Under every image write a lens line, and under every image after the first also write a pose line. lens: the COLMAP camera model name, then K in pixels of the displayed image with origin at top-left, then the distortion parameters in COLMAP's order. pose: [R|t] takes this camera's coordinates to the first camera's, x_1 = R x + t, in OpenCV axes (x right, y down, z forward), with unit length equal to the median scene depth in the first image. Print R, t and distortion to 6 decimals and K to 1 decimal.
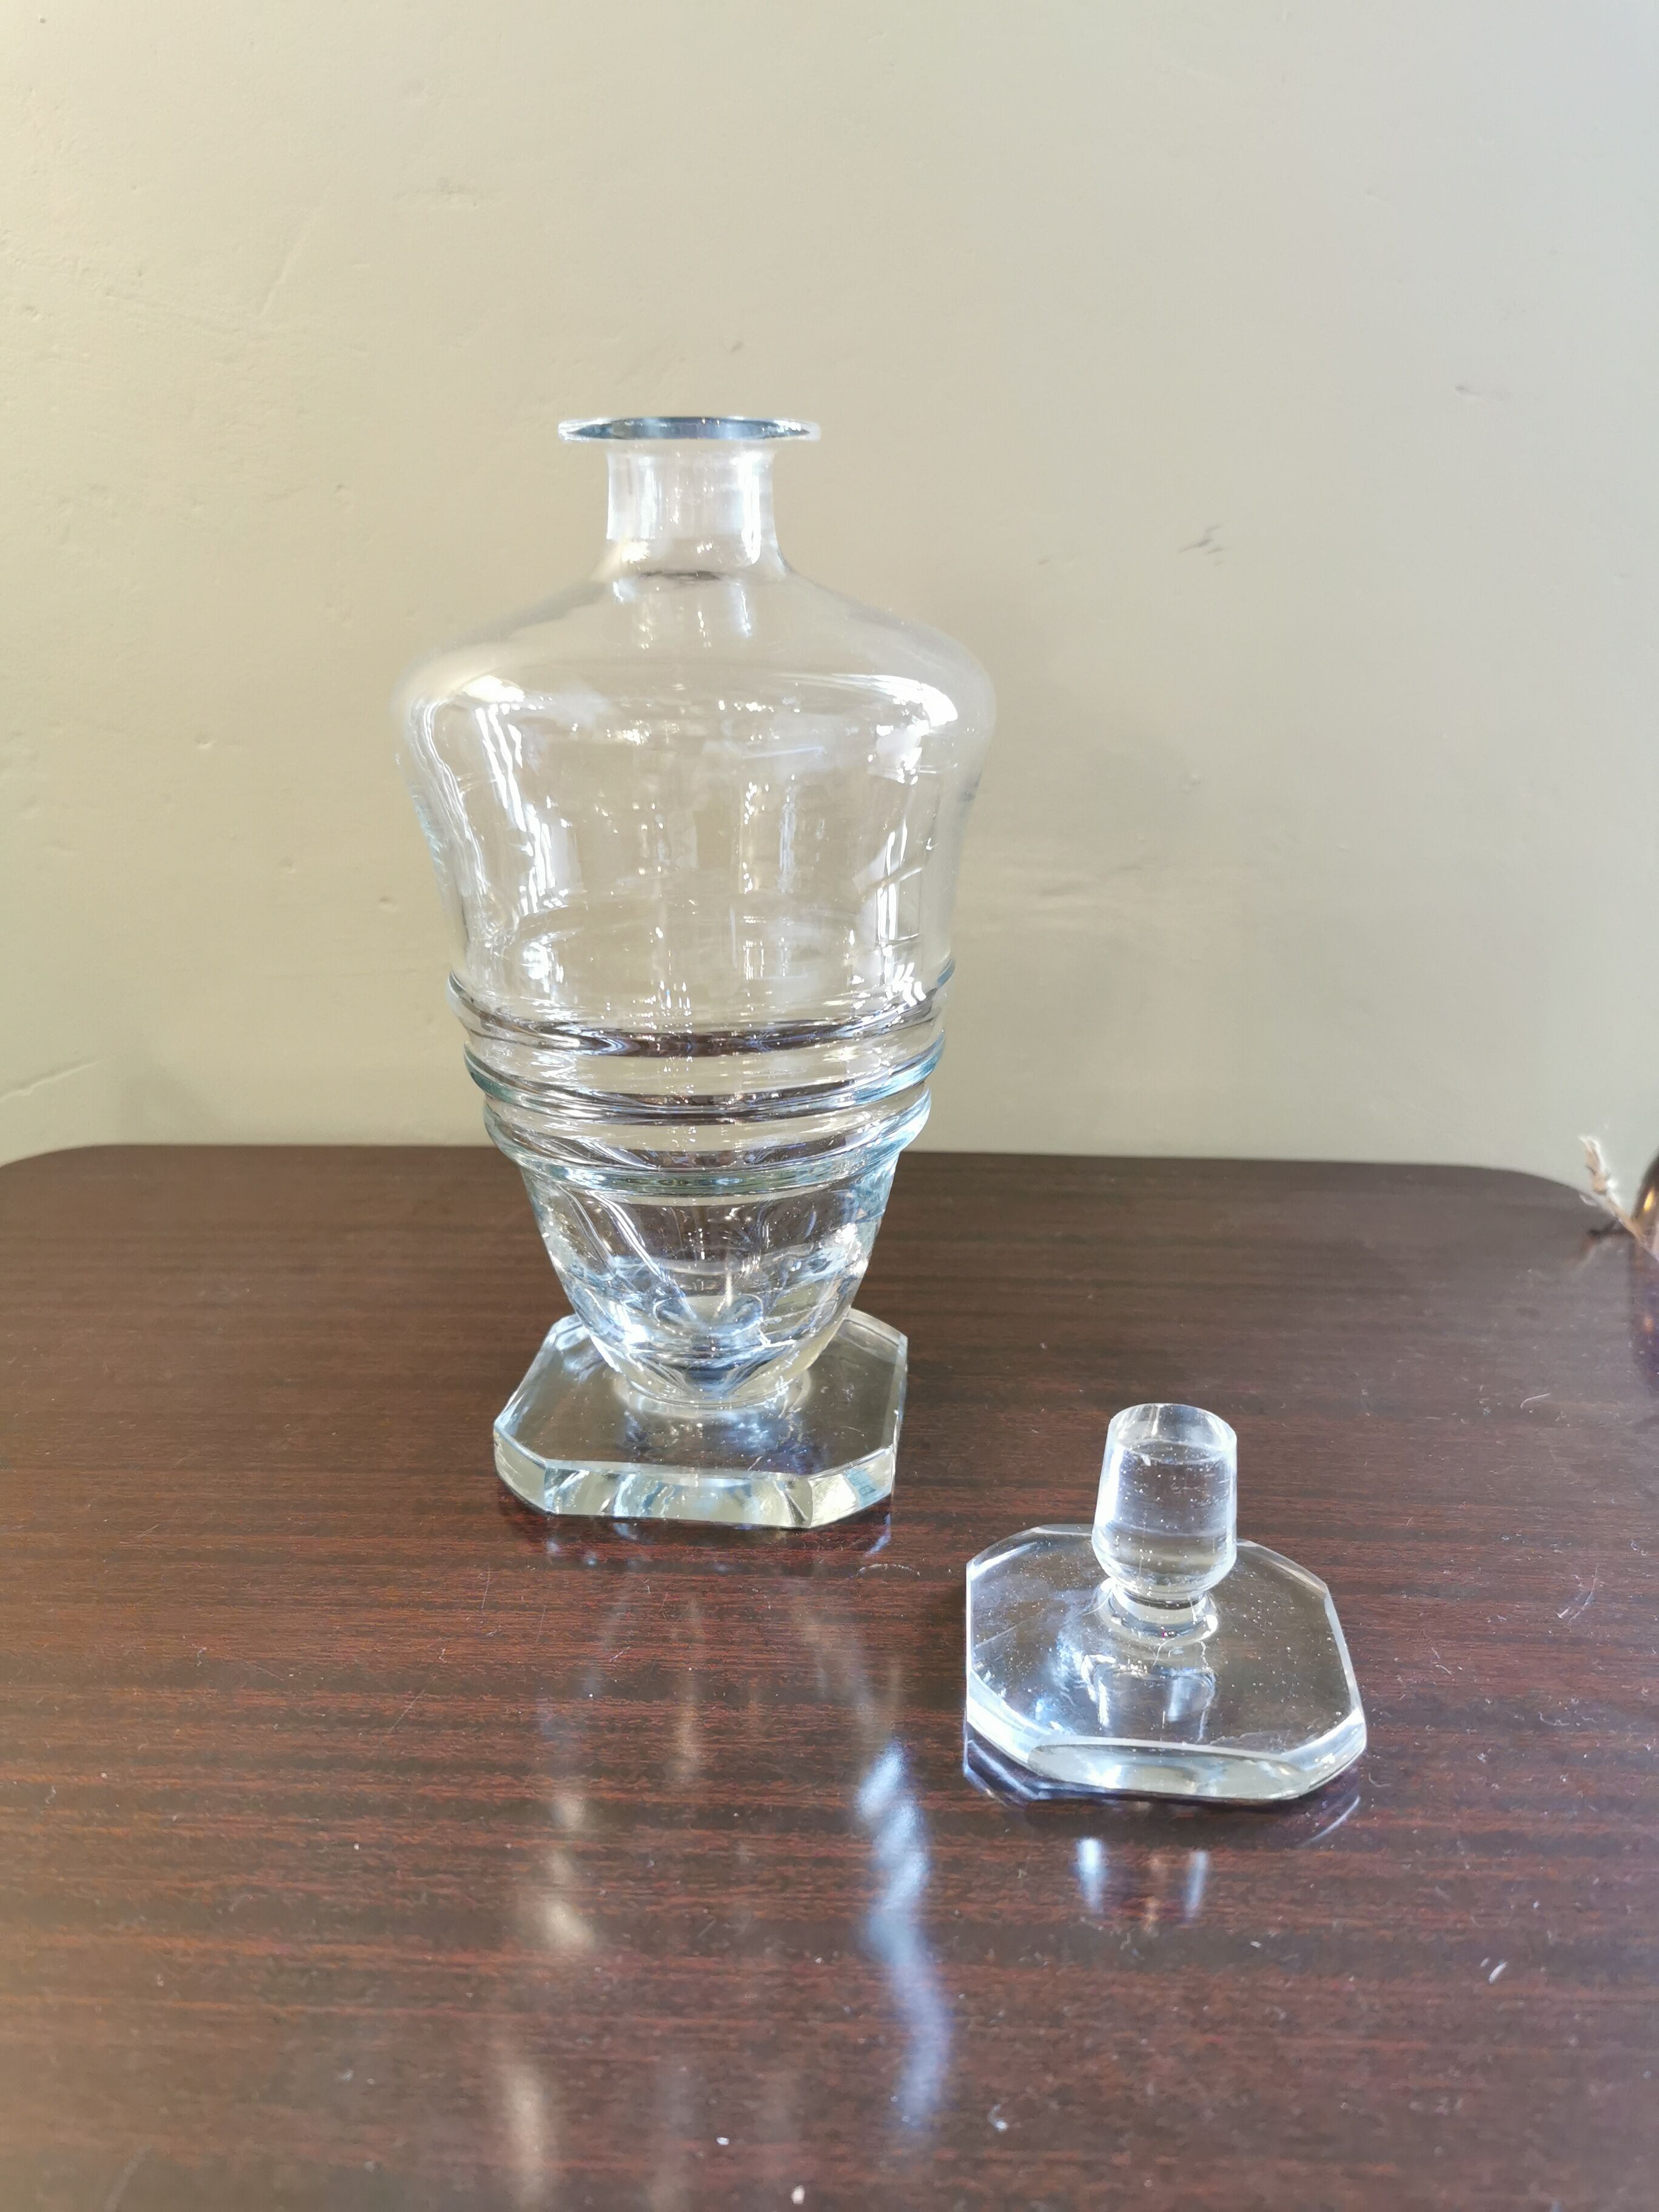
lens RADIAL K [[1816.8, 0, 833.5], [0, 1816.8, 1093.1], [0, 0, 1]] dist [0.008543, -0.058342]
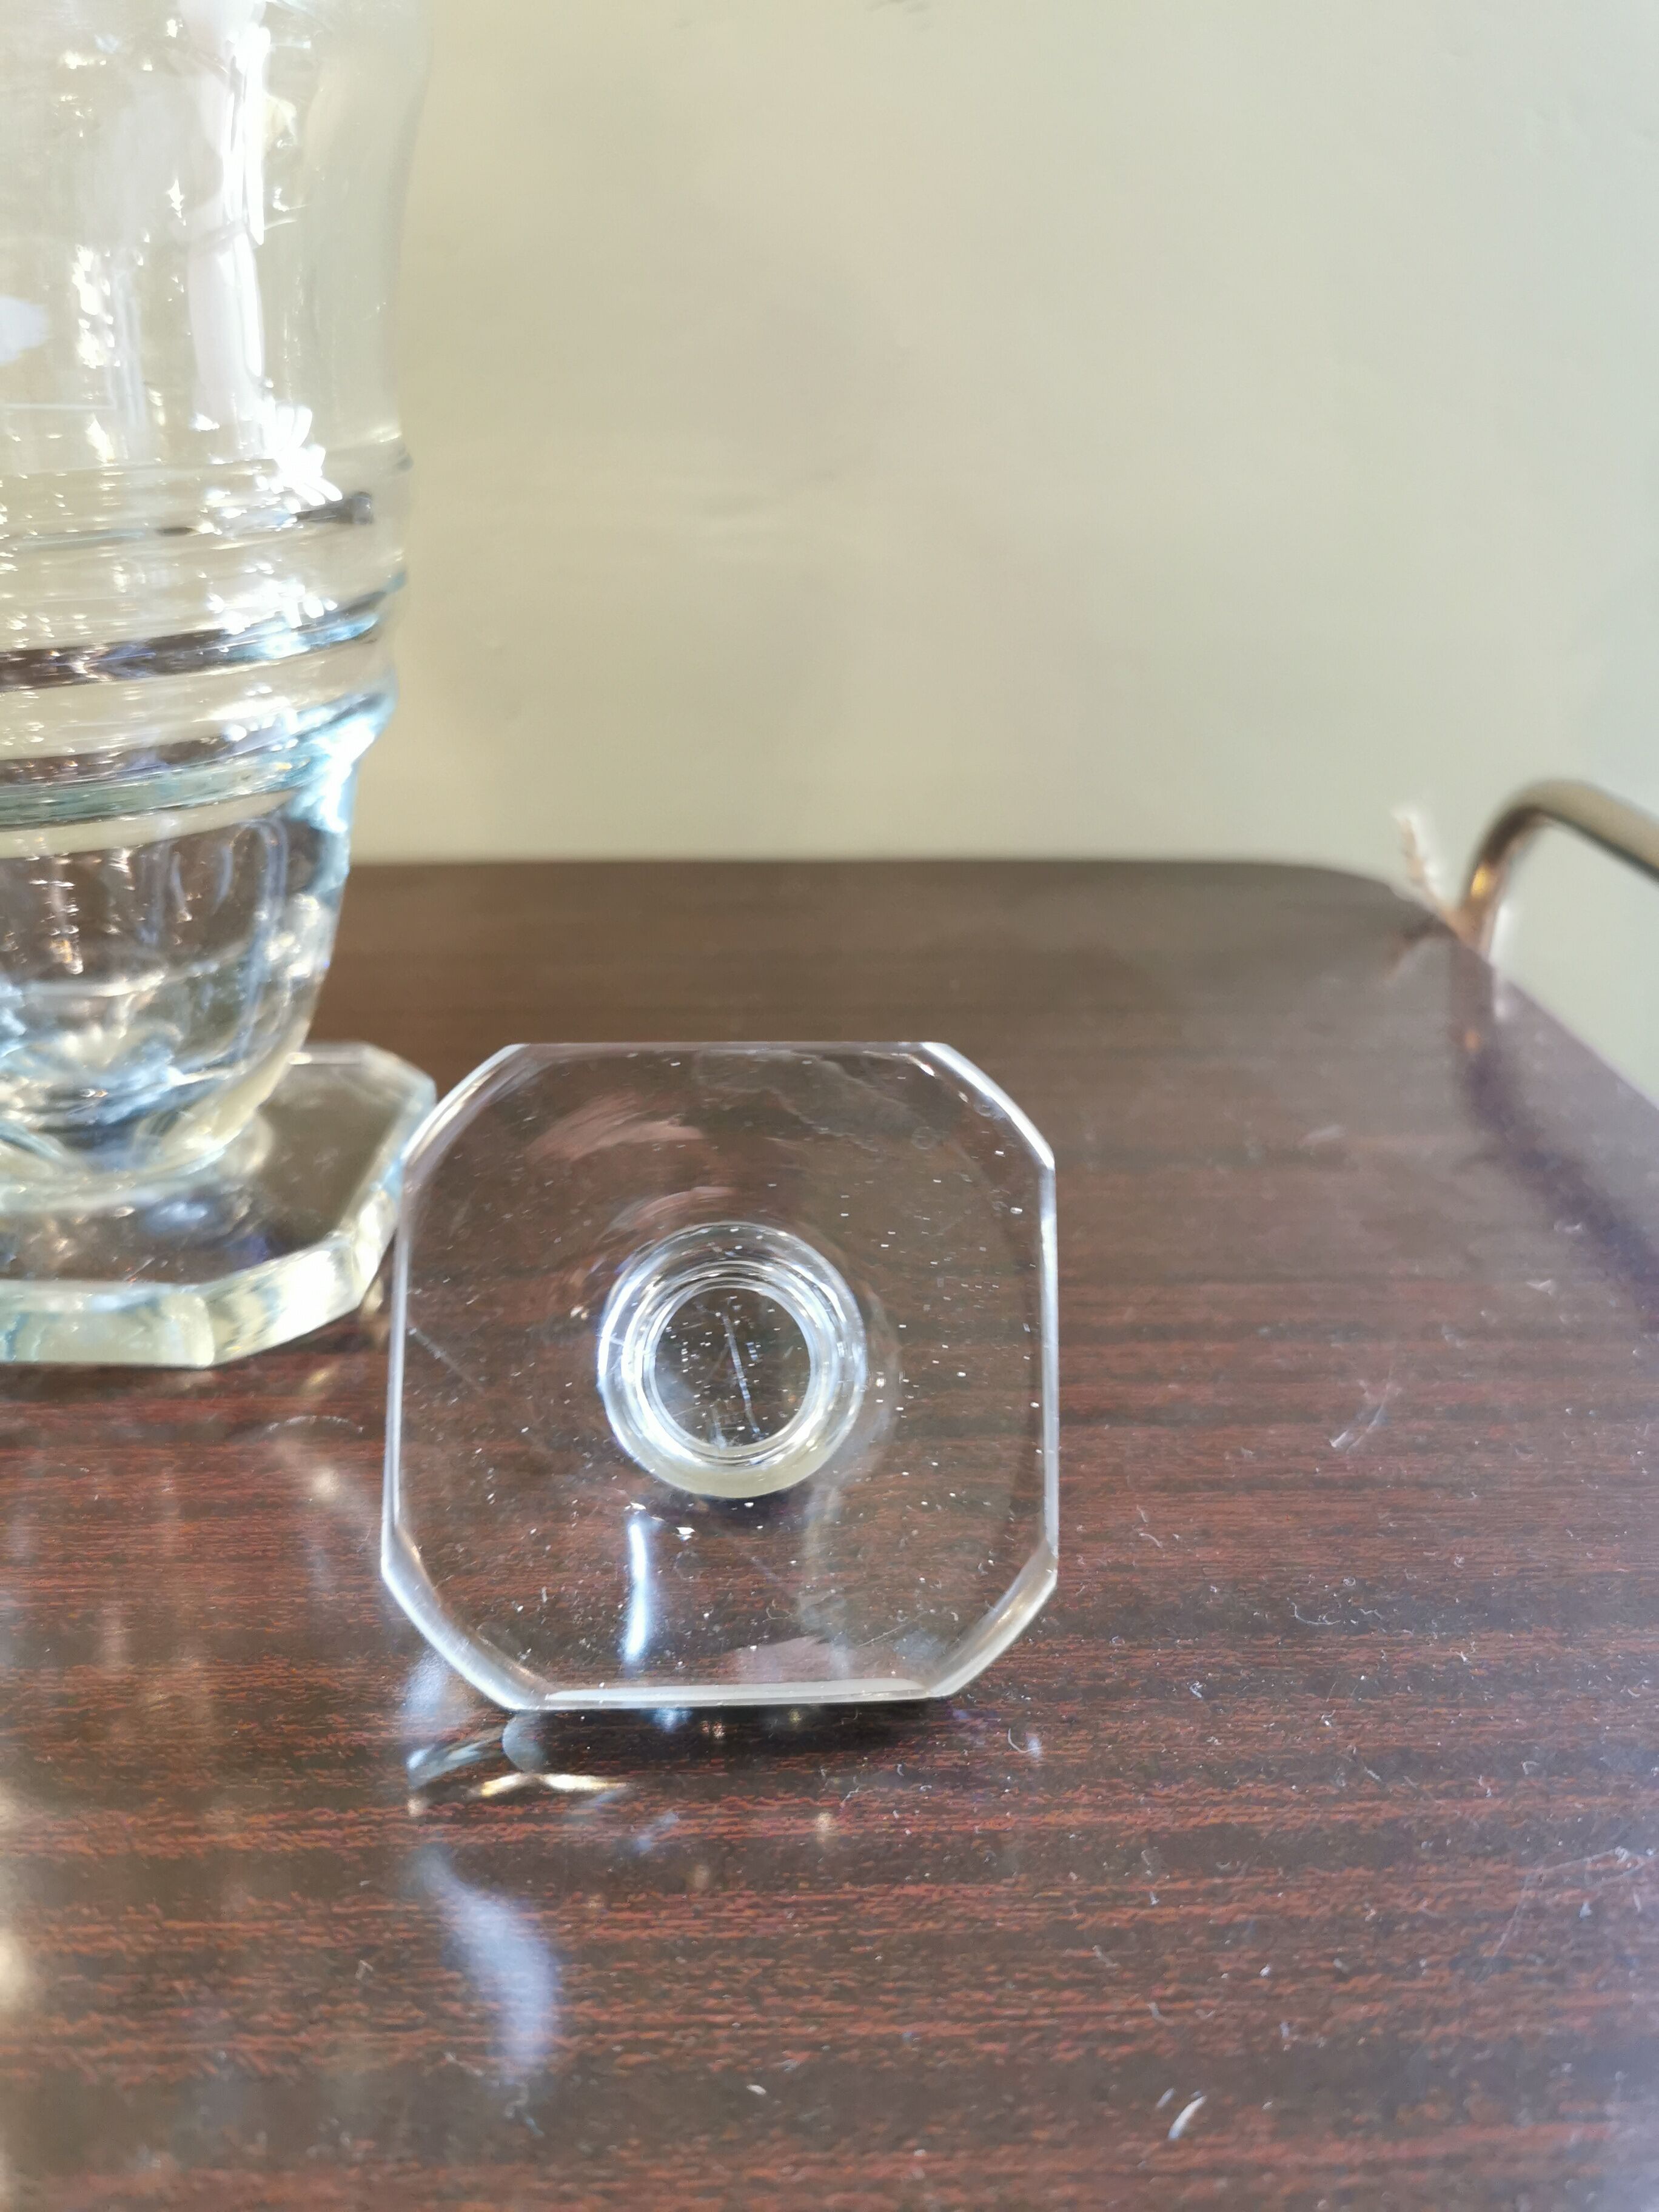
lens RADIAL K [[1816.8, 0, 838.5], [0, 1816.8, 1099.2], [0, 0, 1]] dist [0.008543, -0.058342]
pose [[0.996249, -0.037988, 0.077748, 0.173575], [0.029430, 0.993672, 0.108399, 0.086535], [-0.081374, -0.105704, 0.991063, 0.372690]]
